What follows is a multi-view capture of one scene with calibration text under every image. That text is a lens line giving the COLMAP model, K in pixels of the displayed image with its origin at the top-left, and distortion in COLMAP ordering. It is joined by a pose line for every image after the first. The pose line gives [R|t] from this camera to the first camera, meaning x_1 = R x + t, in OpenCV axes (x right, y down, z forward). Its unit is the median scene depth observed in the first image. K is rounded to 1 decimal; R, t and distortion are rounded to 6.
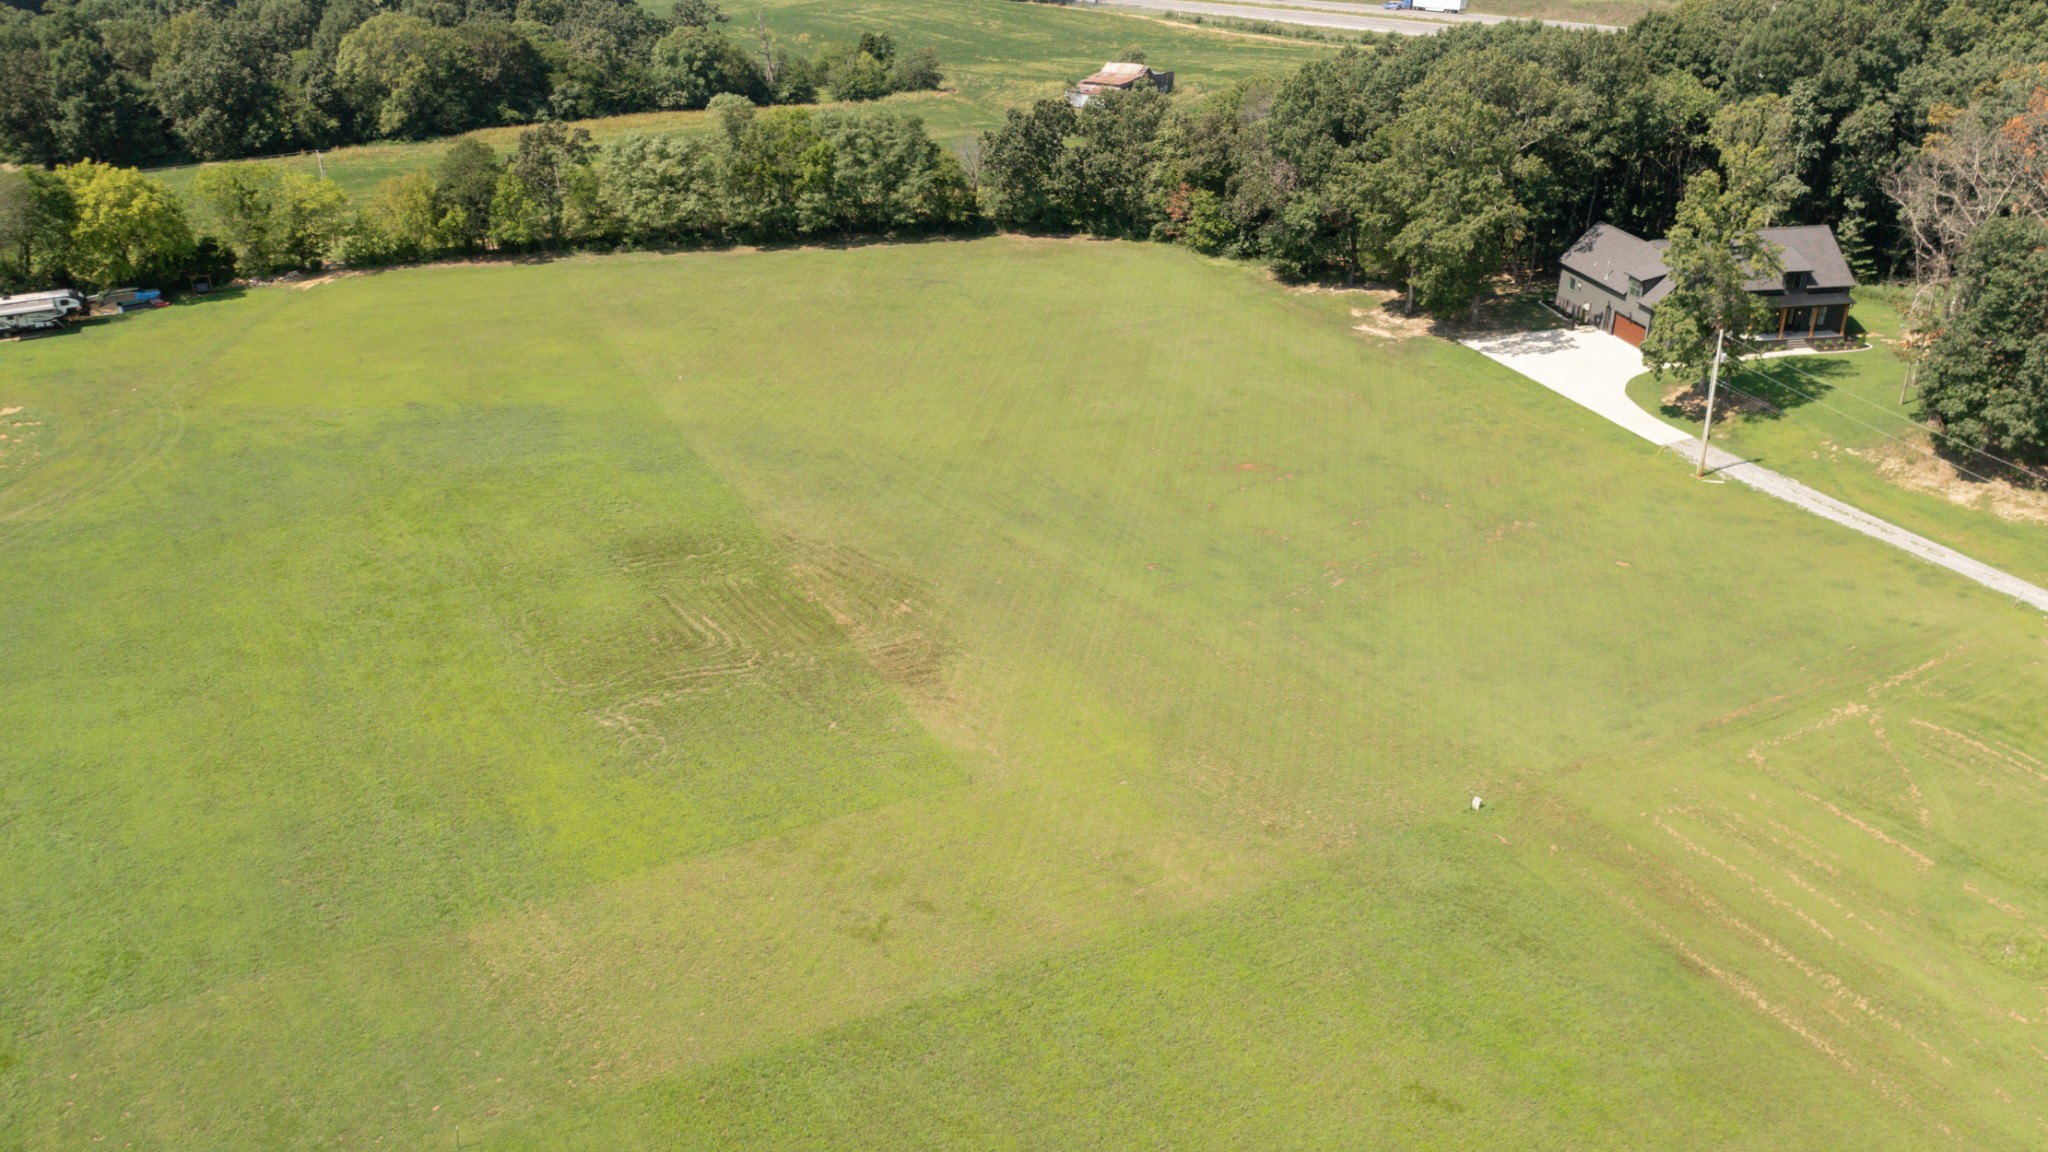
lens RADIAL K [[1622.2, 0, 1015.4], [0, 1622.2, 573.1], [0, 0, 1]] dist [-0.004998, 0.004567]
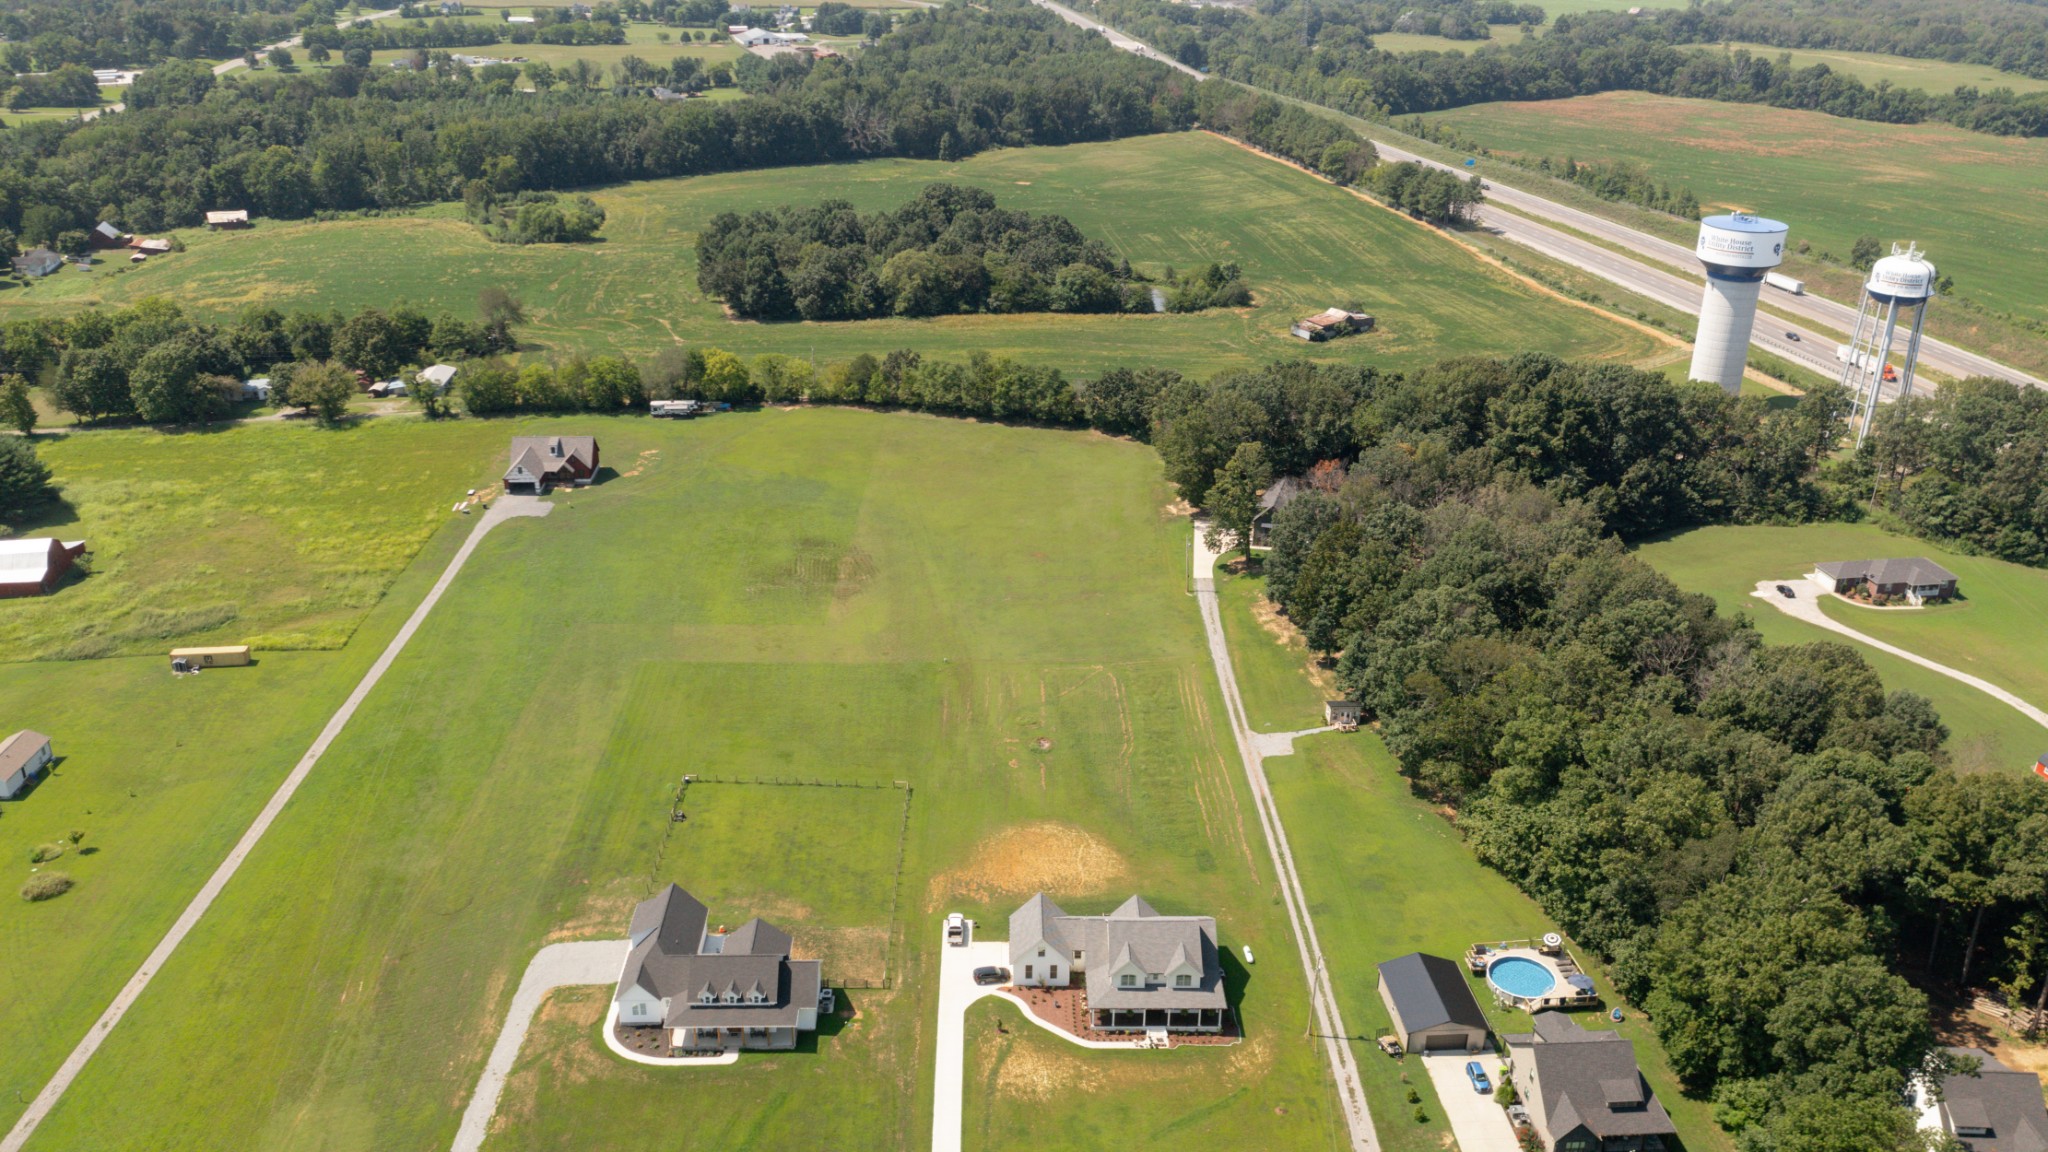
lens RADIAL K [[1622.2, 0, 1015.4], [0, 1622.2, 573.1], [0, 0, 1]] dist [-0.004998, 0.004567]
pose [[0.891825, 0.186076, -0.412340, 0.803339], [-0.196322, 0.980378, 0.017800, -0.053292], [0.407561, 0.065077, 0.910856, -0.901269]]
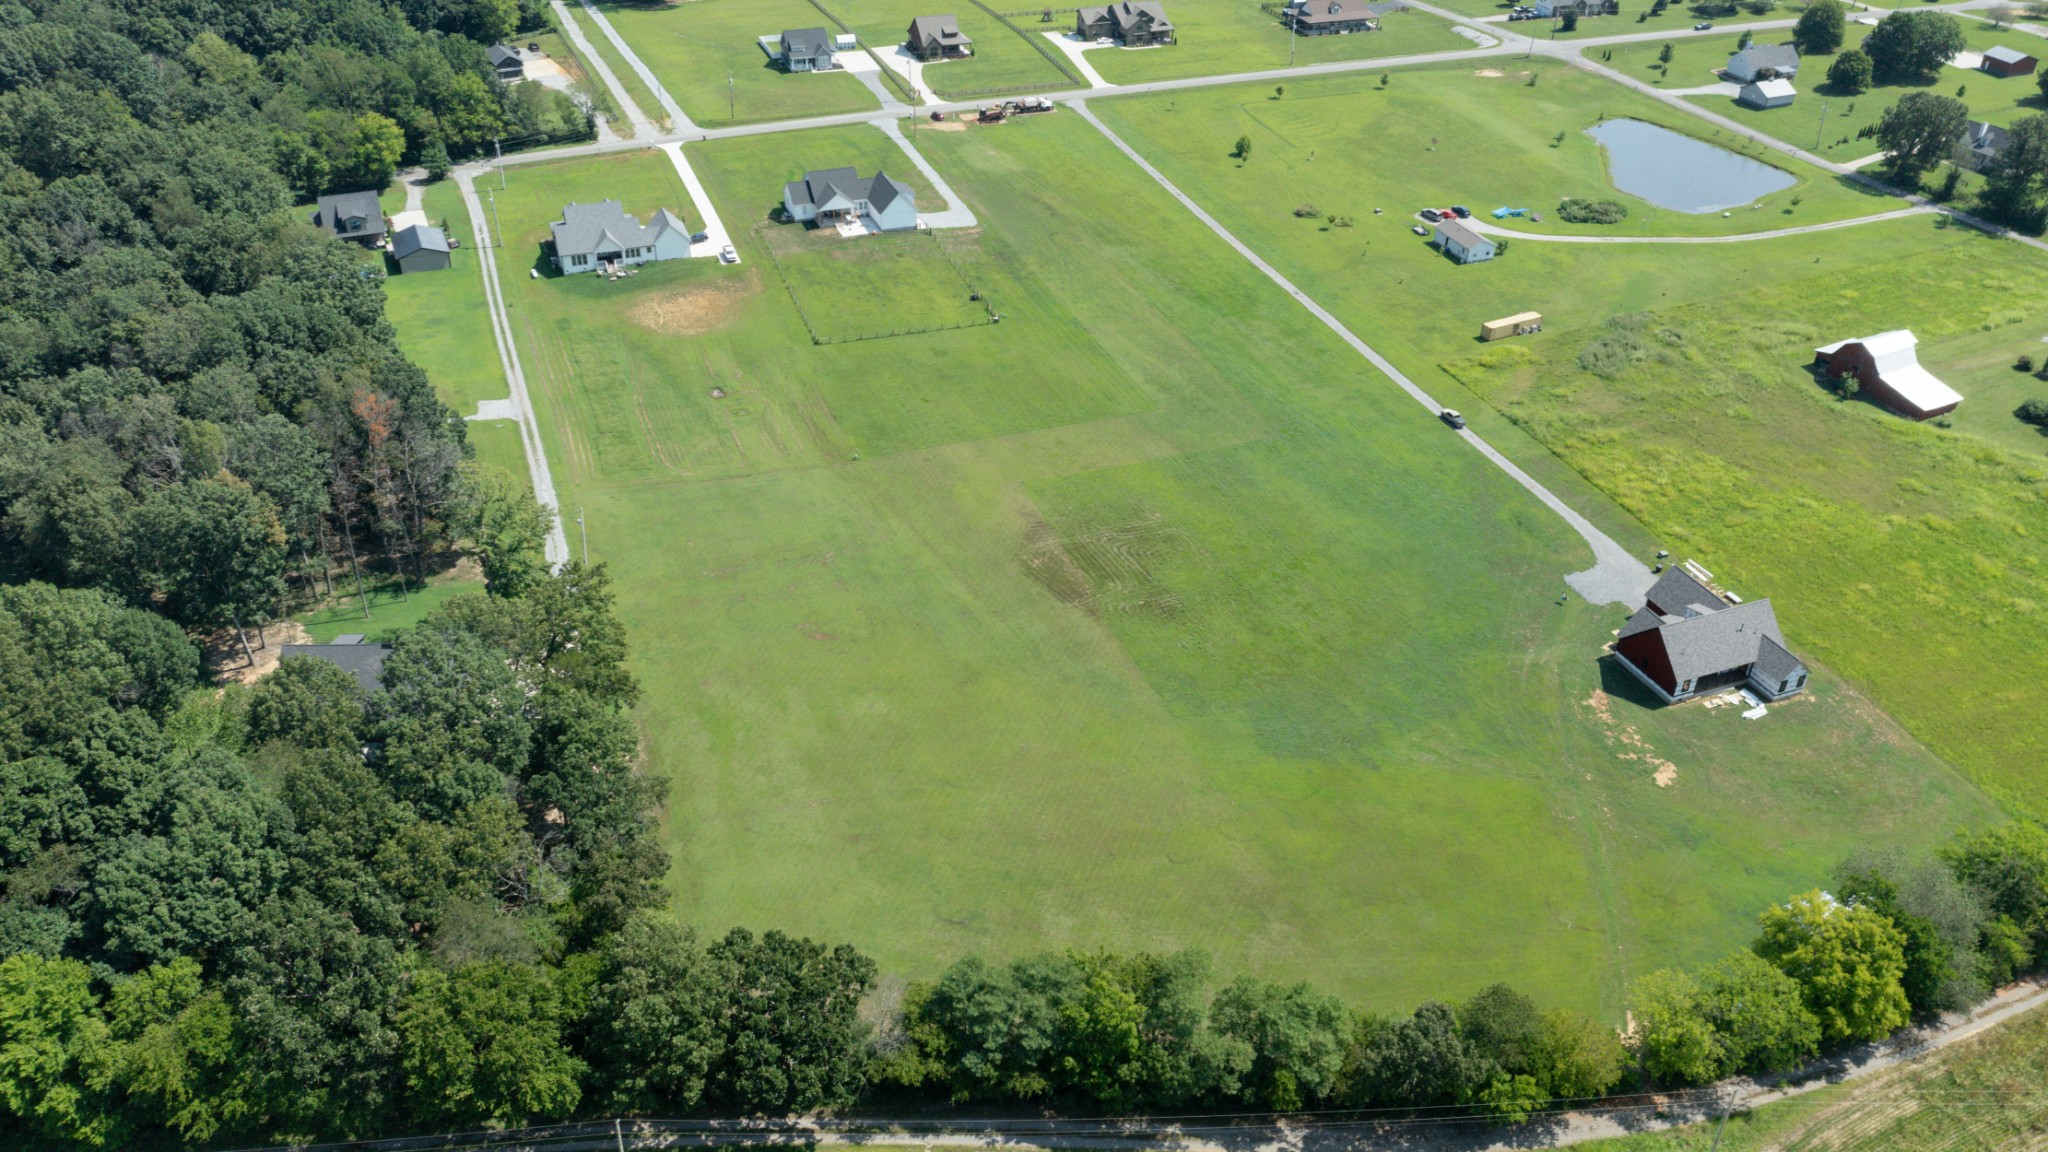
lens RADIAL K [[1622.2, 0, 1015.4], [0, 1622.2, 573.1], [0, 0, 1]] dist [-0.004998, 0.004567]
pose [[-0.990573, -0.090919, 0.102466, -0.154310], [0.039983, 0.523534, 0.851066, -1.054817], [-0.131023, 0.847139, -0.514964, 1.245584]]
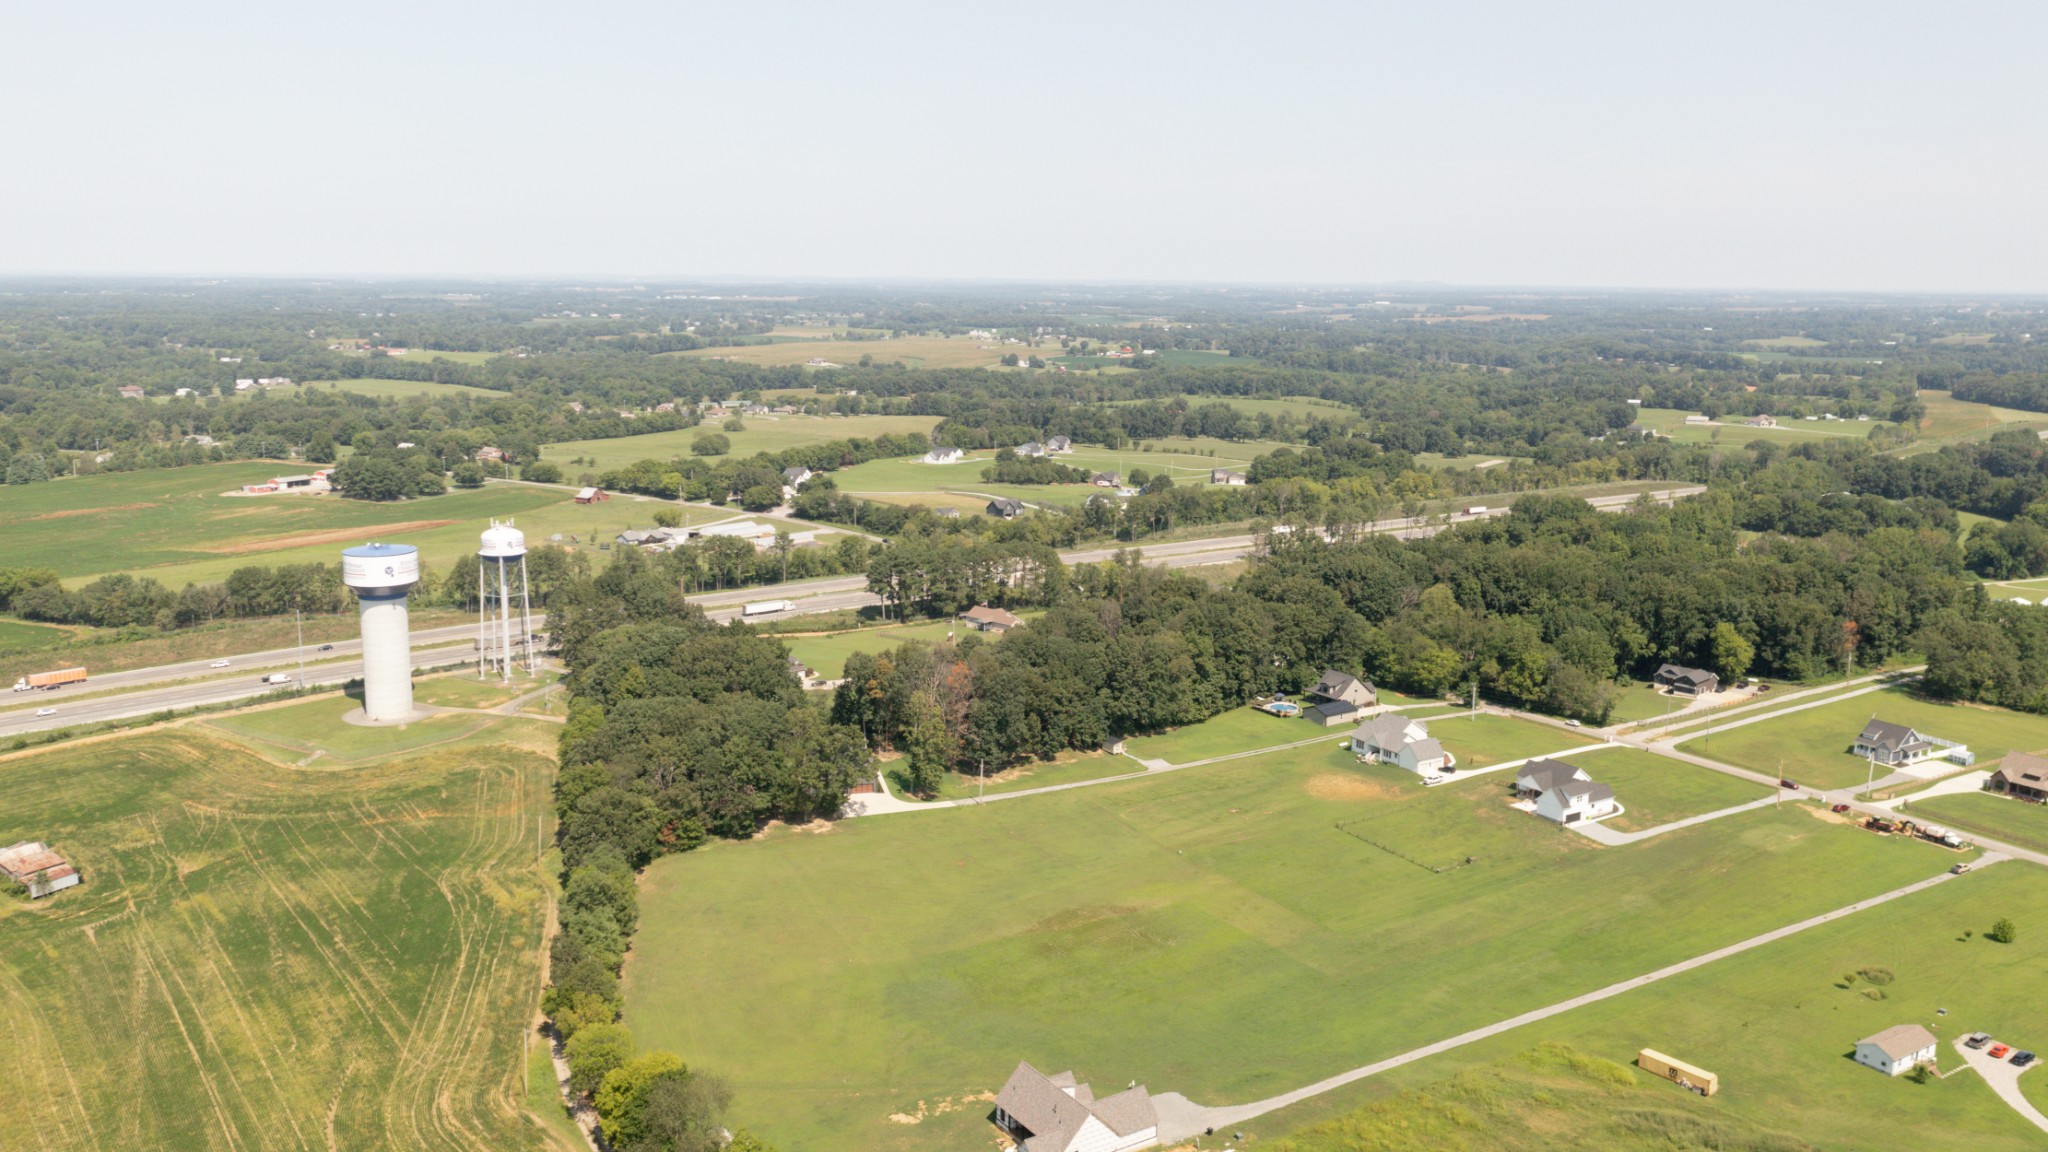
lens RADIAL K [[1620.2, 0, 1015.8], [0, 1620.2, 572.8], [0, 0, 1]] dist [-0.004474, 0.003709]
pose [[-0.061998, -0.187509, 0.980304, -1.695103], [0.414602, 0.888603, 0.196190, -0.692069], [-0.907888, 0.418599, 0.022650, 0.459834]]
